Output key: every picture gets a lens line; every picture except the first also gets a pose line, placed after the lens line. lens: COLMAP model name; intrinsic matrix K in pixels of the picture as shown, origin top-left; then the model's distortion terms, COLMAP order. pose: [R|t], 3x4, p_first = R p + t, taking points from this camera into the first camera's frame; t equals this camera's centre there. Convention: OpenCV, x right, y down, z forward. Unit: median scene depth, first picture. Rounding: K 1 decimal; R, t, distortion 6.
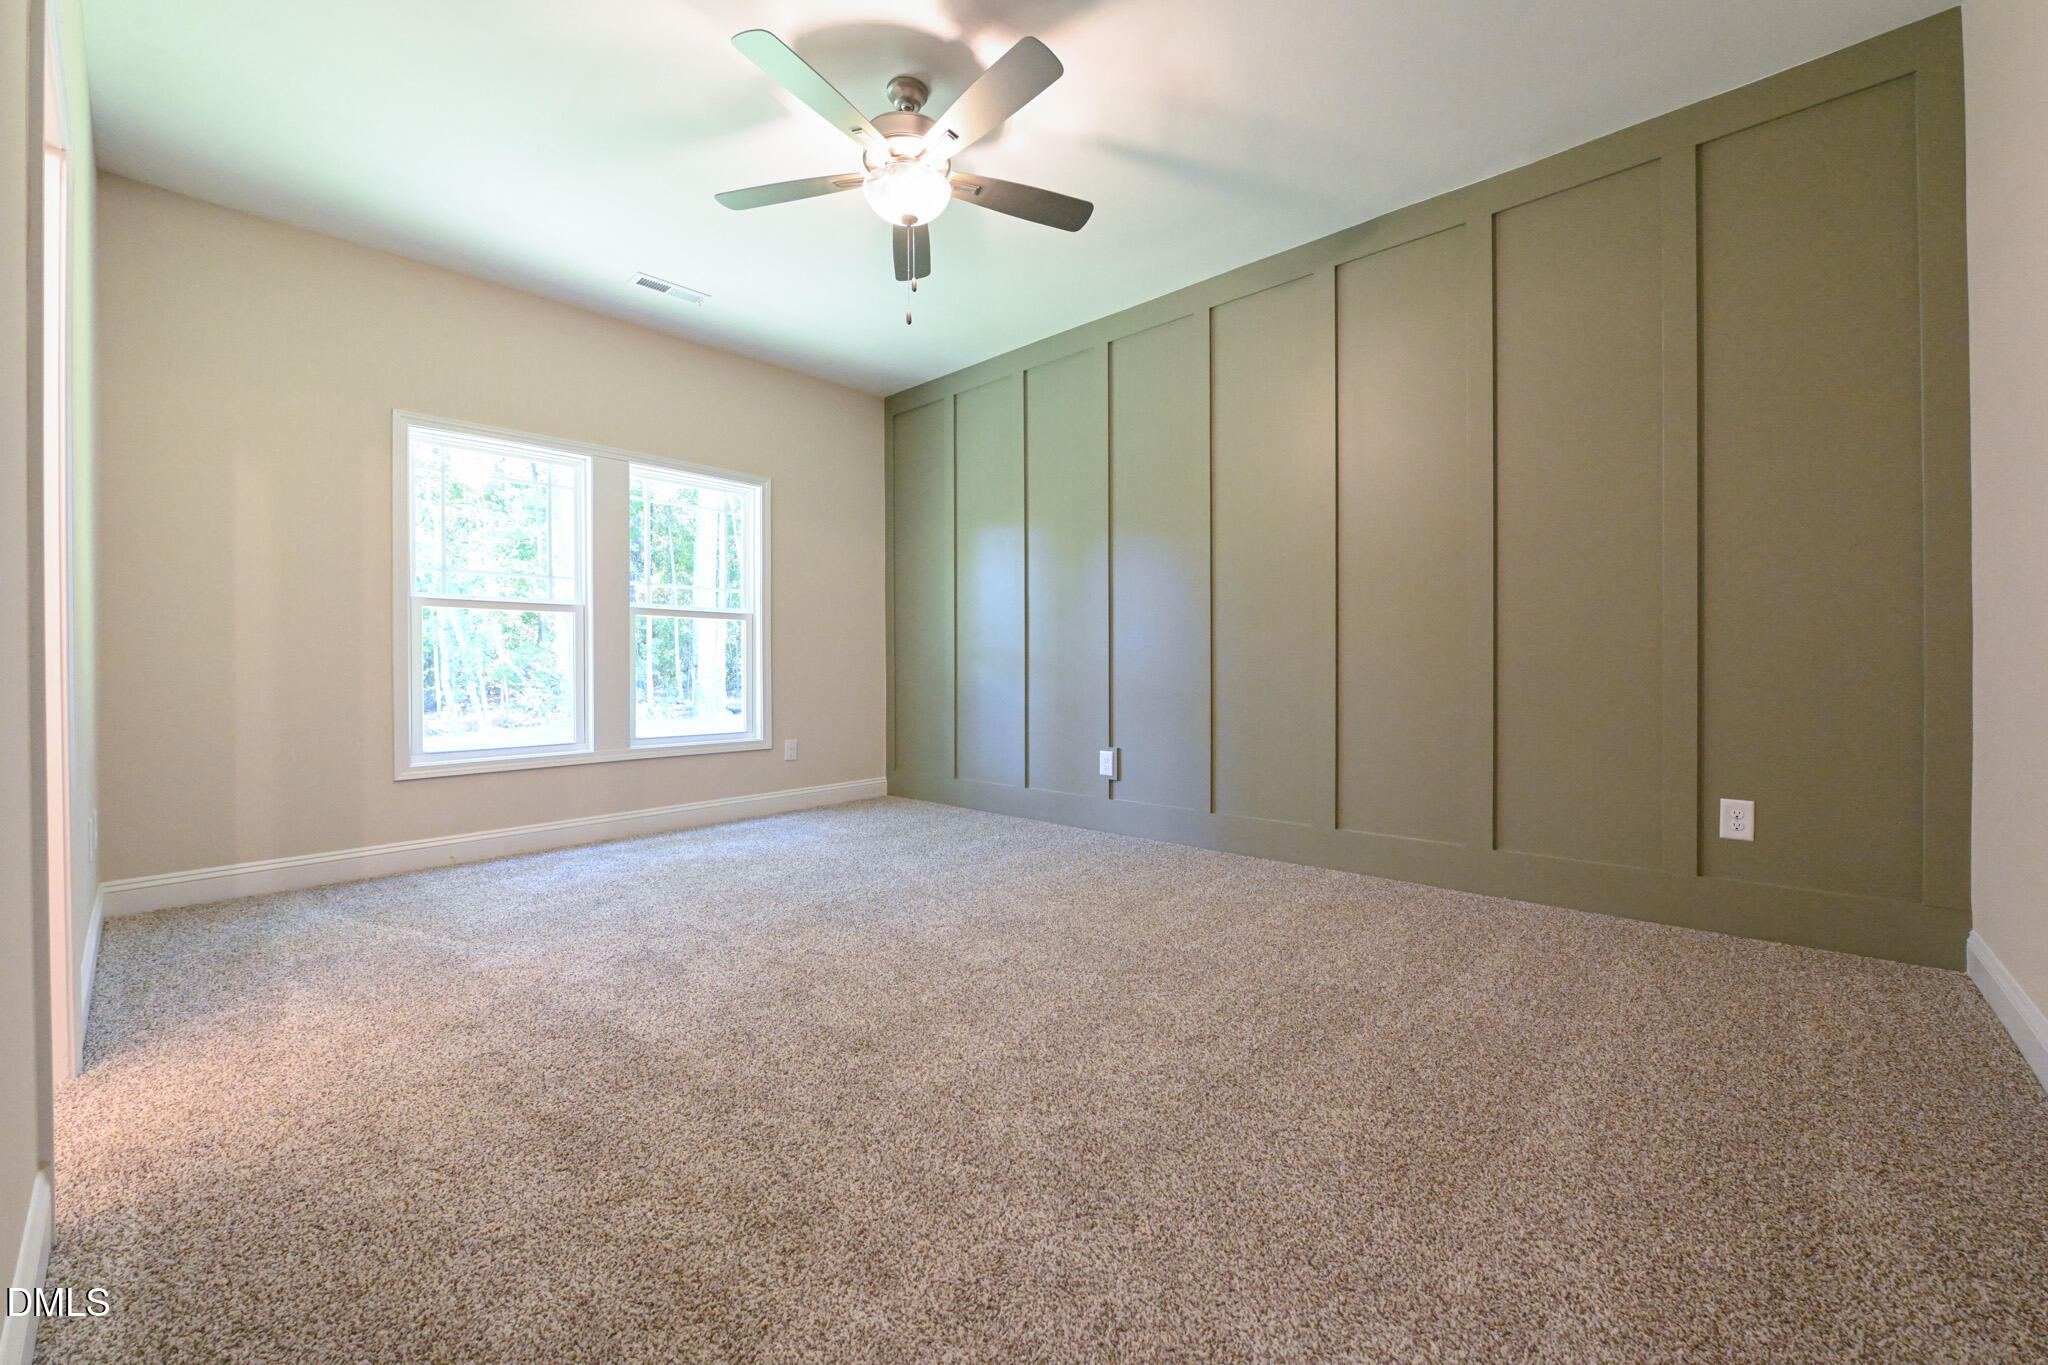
lens RADIAL K [[804.2, 0, 1024.0], [0, 804.2, 682.5], [0, 0, 1]] dist [-0.008384, 0.000092]
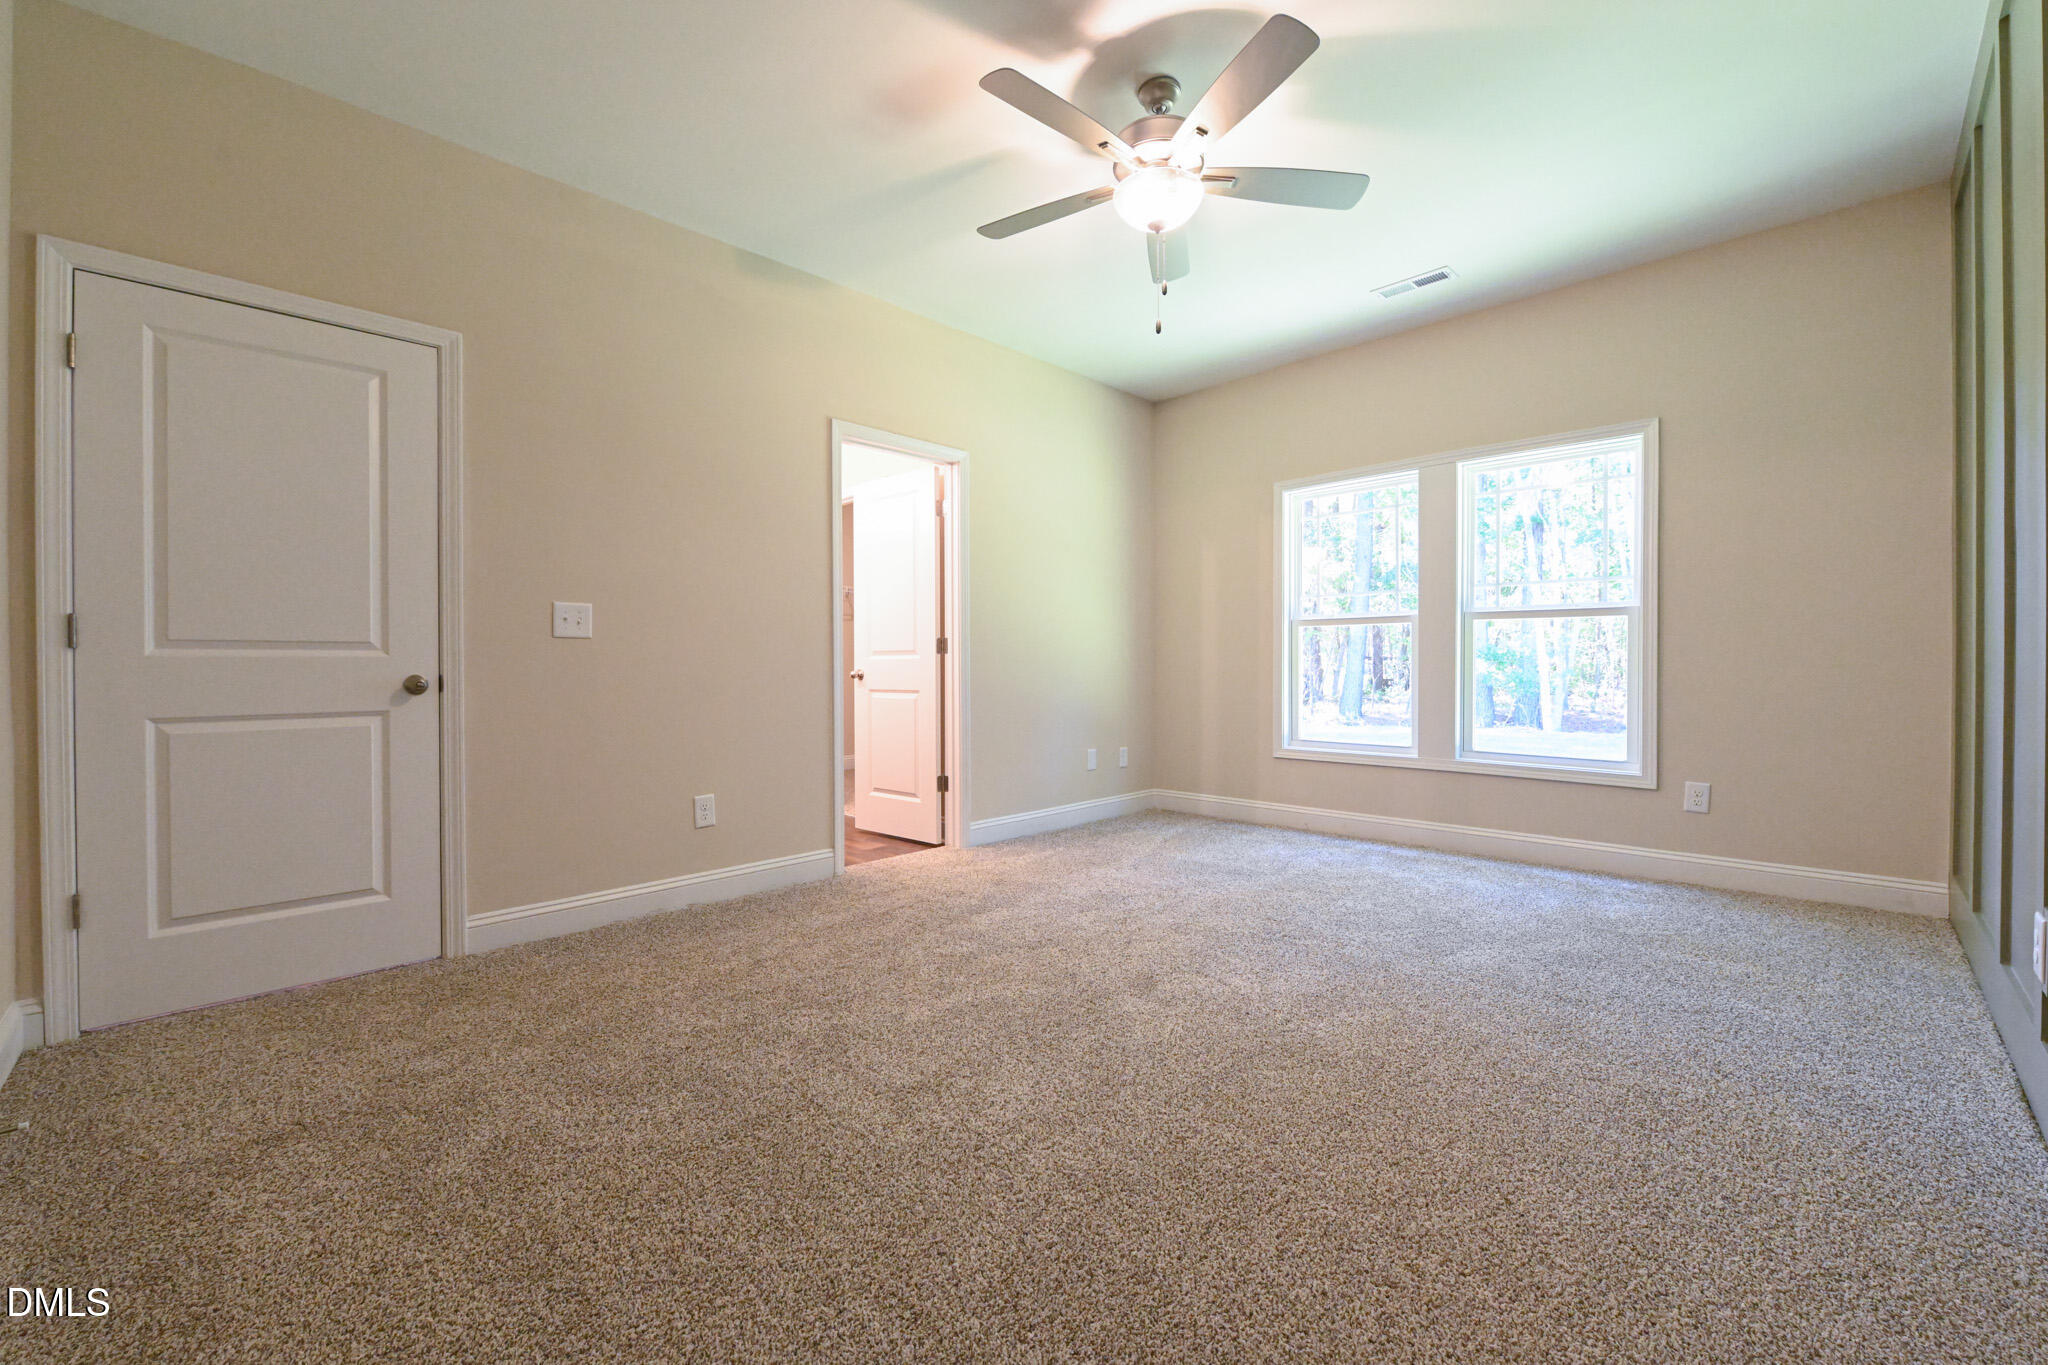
lens RADIAL K [[809.2, 0, 1019.2], [0, 809.2, 670.8], [0, 0, 1]] dist [-0.008827, 0.000281]
pose [[-0.041357, 0.011979, -0.999073, 0.541163], [-0.018366, 0.999750, 0.012748, -0.029600], [0.998976, 0.018876, -0.041126, 0.564530]]
